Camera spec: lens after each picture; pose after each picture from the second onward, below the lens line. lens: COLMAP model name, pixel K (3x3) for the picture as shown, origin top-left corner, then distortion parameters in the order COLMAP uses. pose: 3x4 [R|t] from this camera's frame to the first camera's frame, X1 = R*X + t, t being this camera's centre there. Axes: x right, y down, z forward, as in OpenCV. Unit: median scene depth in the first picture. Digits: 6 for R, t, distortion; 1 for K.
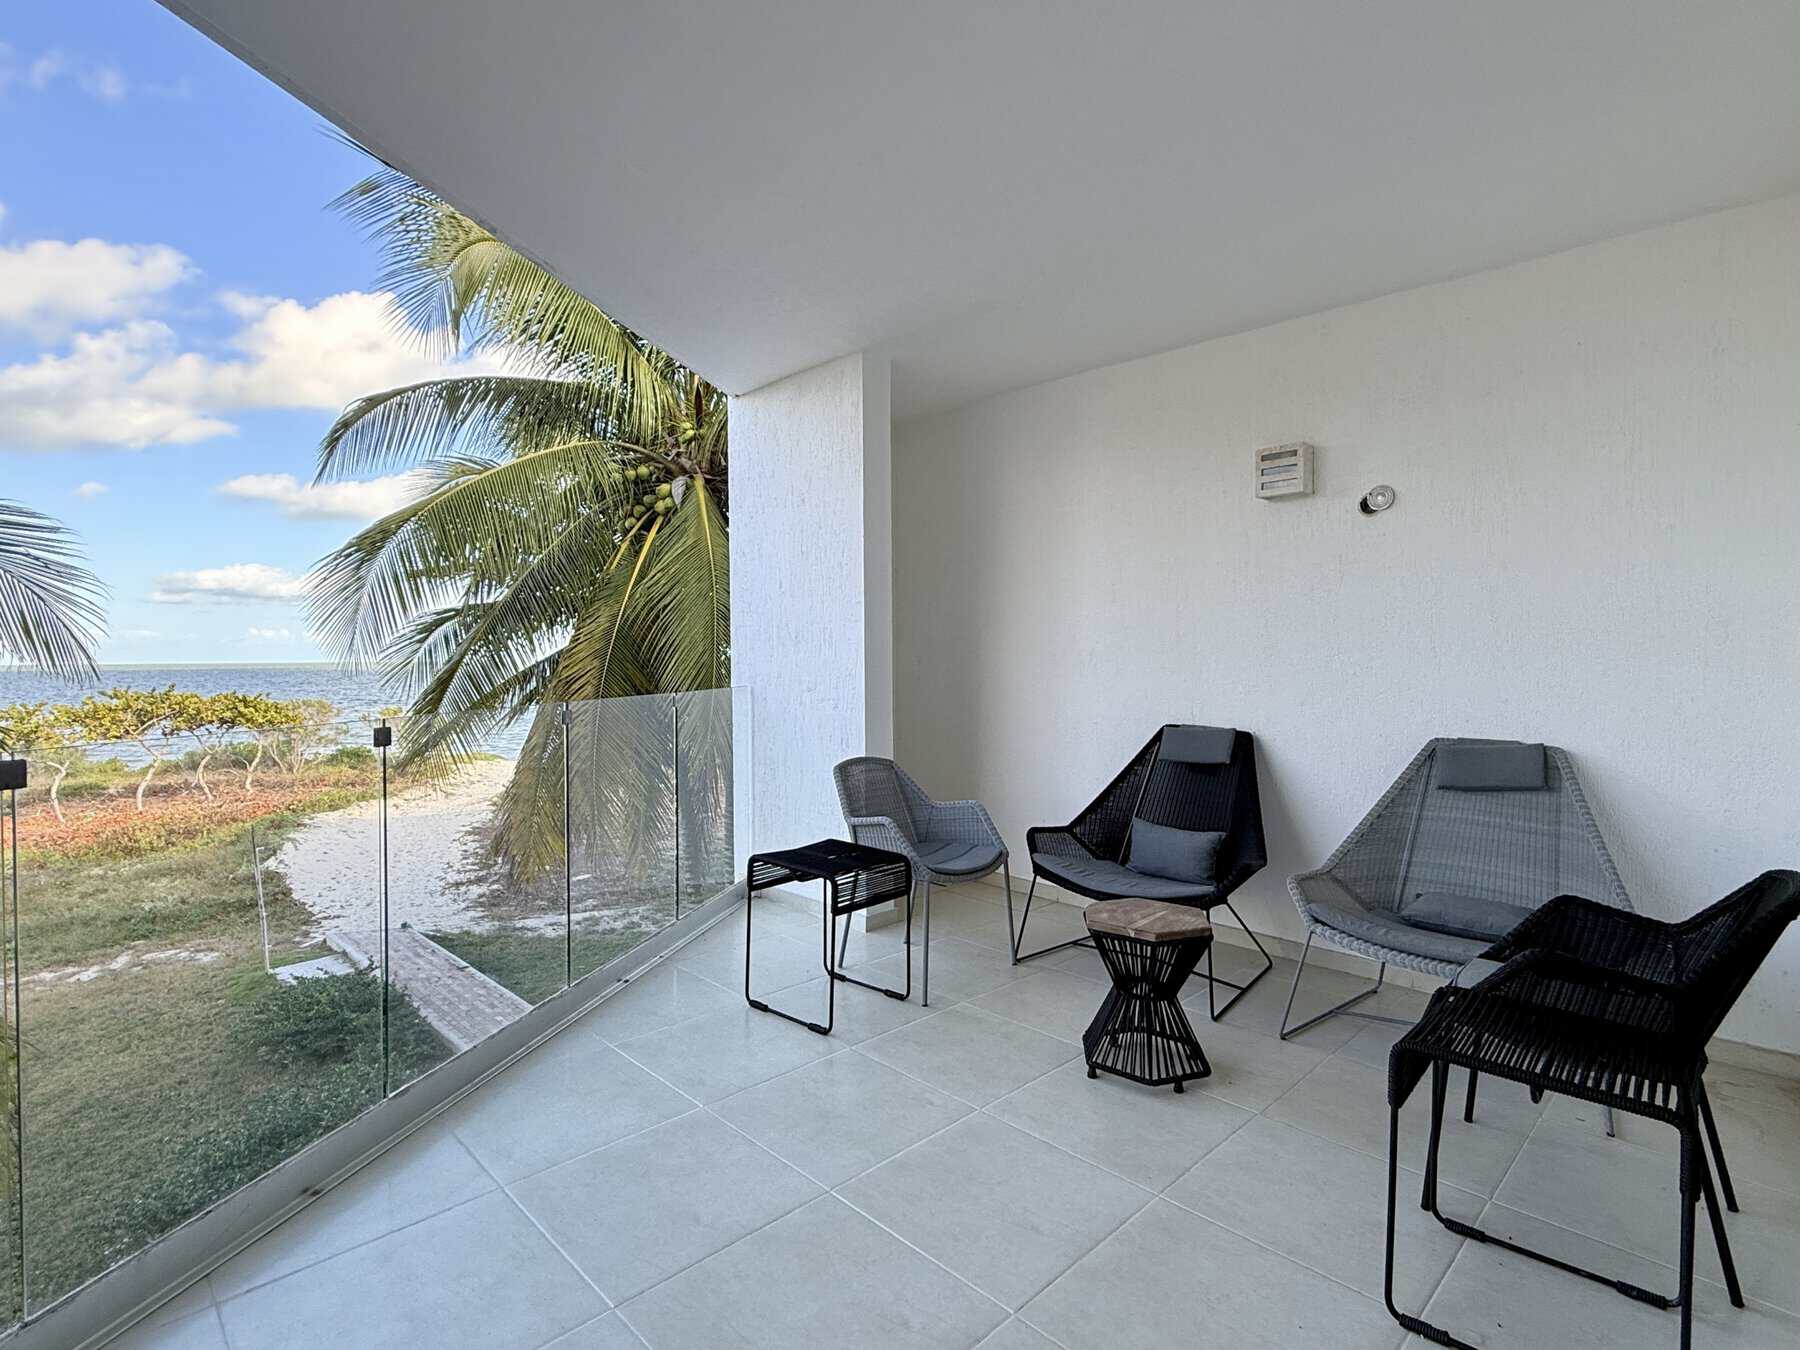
lens RADIAL K [[904.7, 0, 900.0], [0, 904.7, 675.0], [0, 0, 1]] dist [-0.000936, -0.001026]
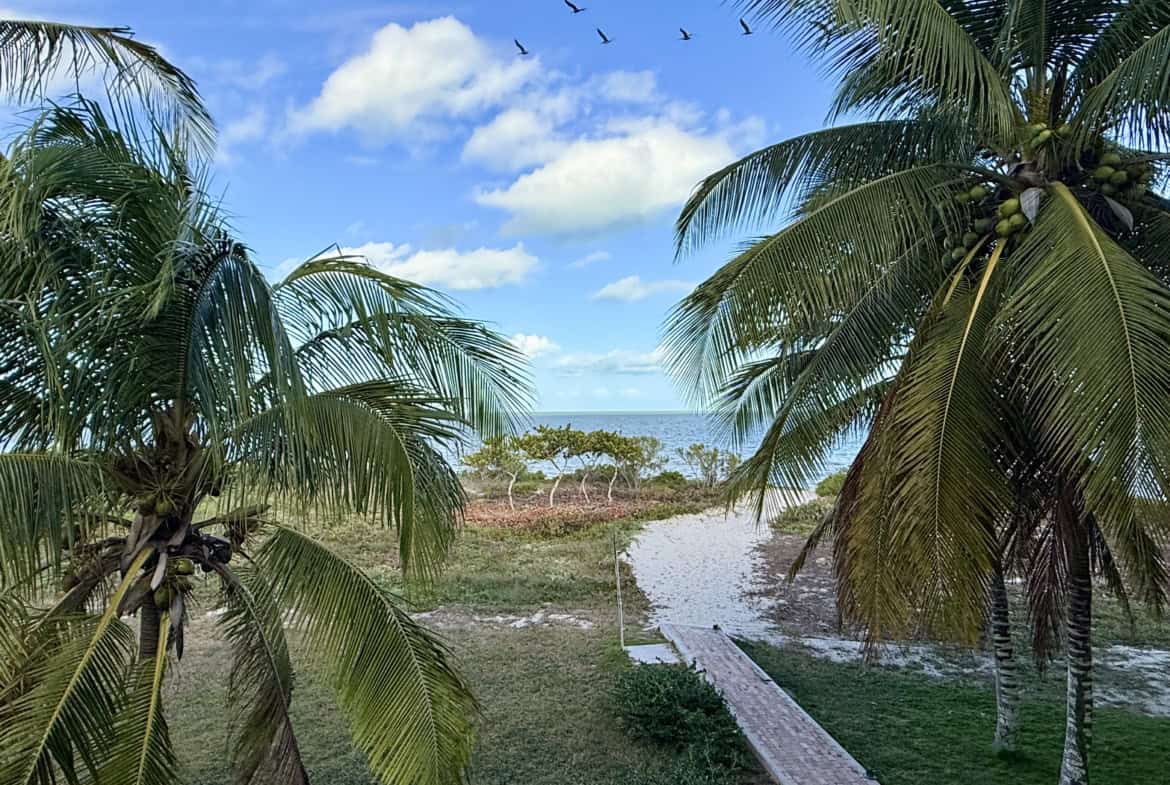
lens RADIAL K [[724.7, 0, 585.0], [0, 724.7, 392.5], [0, 0, 1]] dist [0.019626, -0.000247]
pose [[0.791692, -0.013802, -0.610765, -0.075991], [-0.010599, 0.999284, -0.036321, 0.001419], [0.610829, 0.035228, 0.790979, 0.098640]]
